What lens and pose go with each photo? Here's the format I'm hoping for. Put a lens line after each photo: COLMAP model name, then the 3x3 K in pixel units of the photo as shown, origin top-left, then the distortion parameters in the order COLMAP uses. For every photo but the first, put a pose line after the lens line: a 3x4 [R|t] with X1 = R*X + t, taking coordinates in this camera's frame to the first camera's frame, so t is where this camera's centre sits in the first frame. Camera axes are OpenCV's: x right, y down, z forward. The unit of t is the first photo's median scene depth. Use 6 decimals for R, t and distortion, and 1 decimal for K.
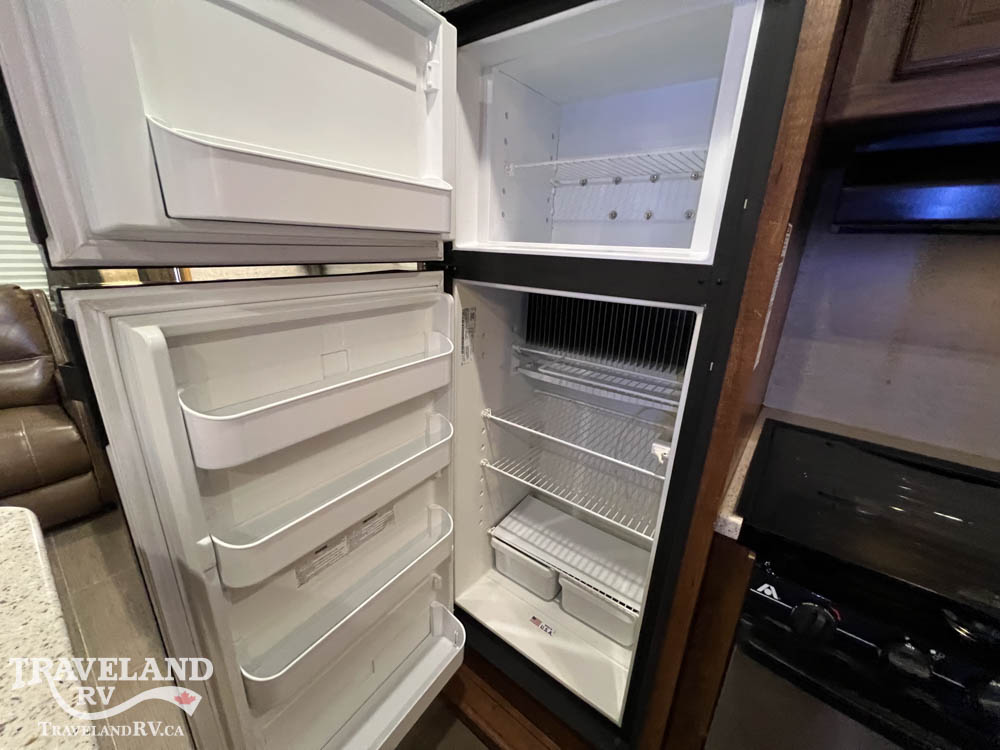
lens RADIAL K [[399.7, 0, 495.5], [0, 399.7, 374.0], [0, 0, 1]] dist [-0.001093, 0.000302]
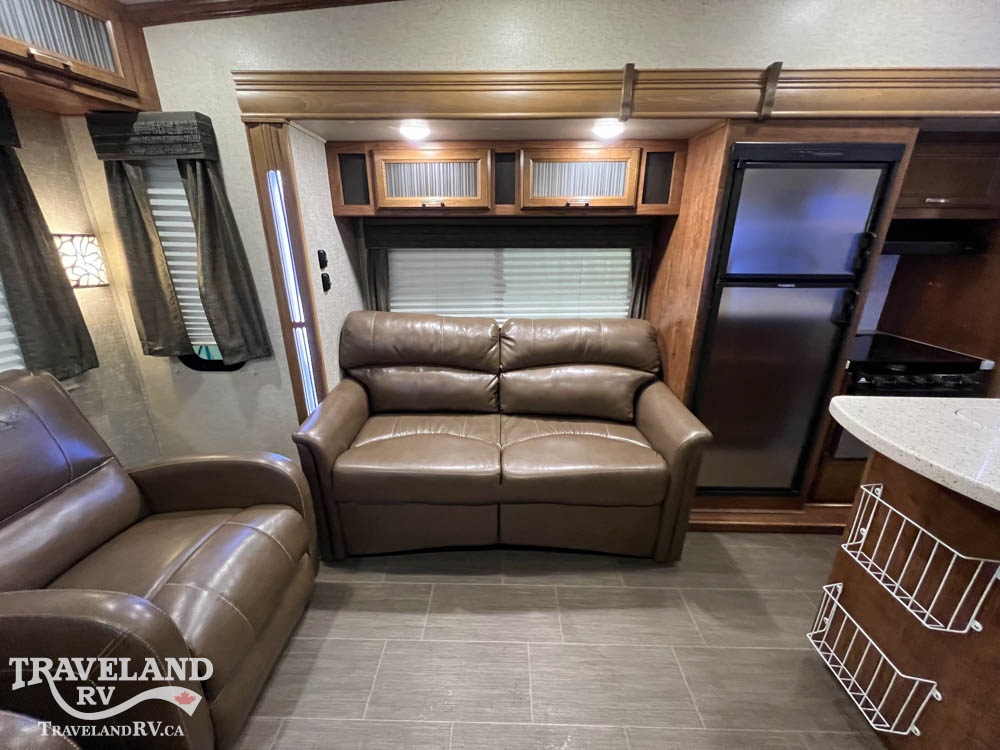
lens RADIAL K [[399.7, 0, 497.2], [0, 399.7, 372.5], [0, 0, 1]] dist [-0.001093, 0.000302]
pose [[0.793881, -0.233159, 0.561597, -2.906696], [0.214008, 0.971611, 0.100860, -0.361926], [-0.569170, 0.040115, 0.821241, 0.106241]]
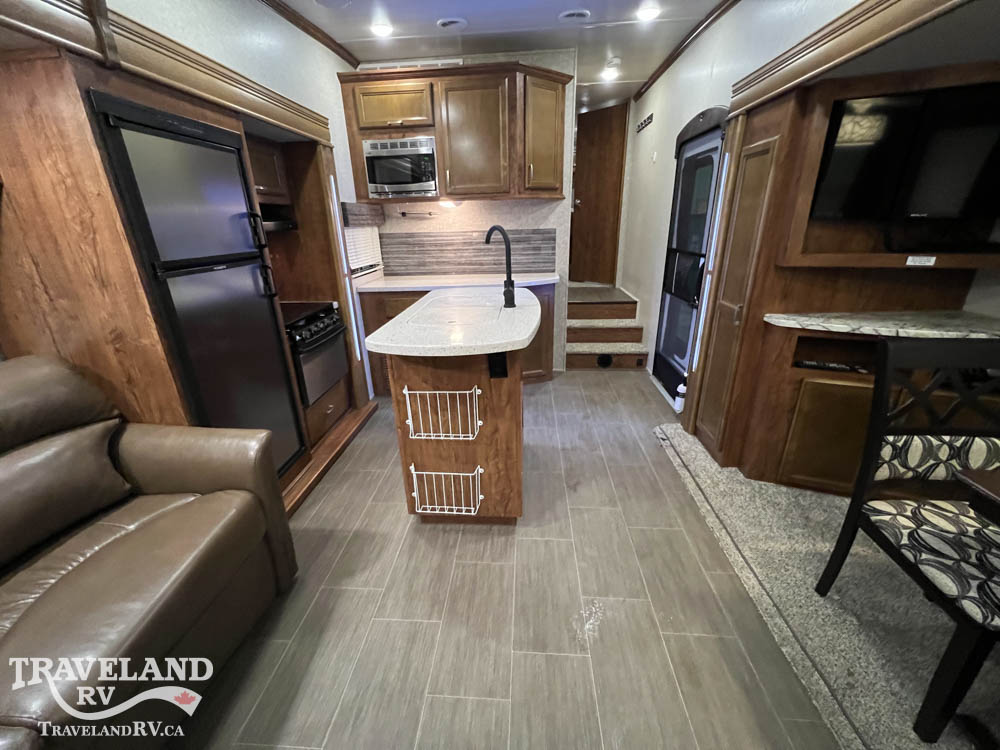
lens RADIAL K [[399.7, 0, 497.6], [0, 399.7, 373.1], [0, 0, 1]] dist [-0.001093, 0.000302]
pose [[-0.568224, -0.321762, 0.757358, -2.918313], [0.250148, 0.809280, 0.531500, -0.603042], [-0.783931, 0.491462, -0.379364, 1.040854]]
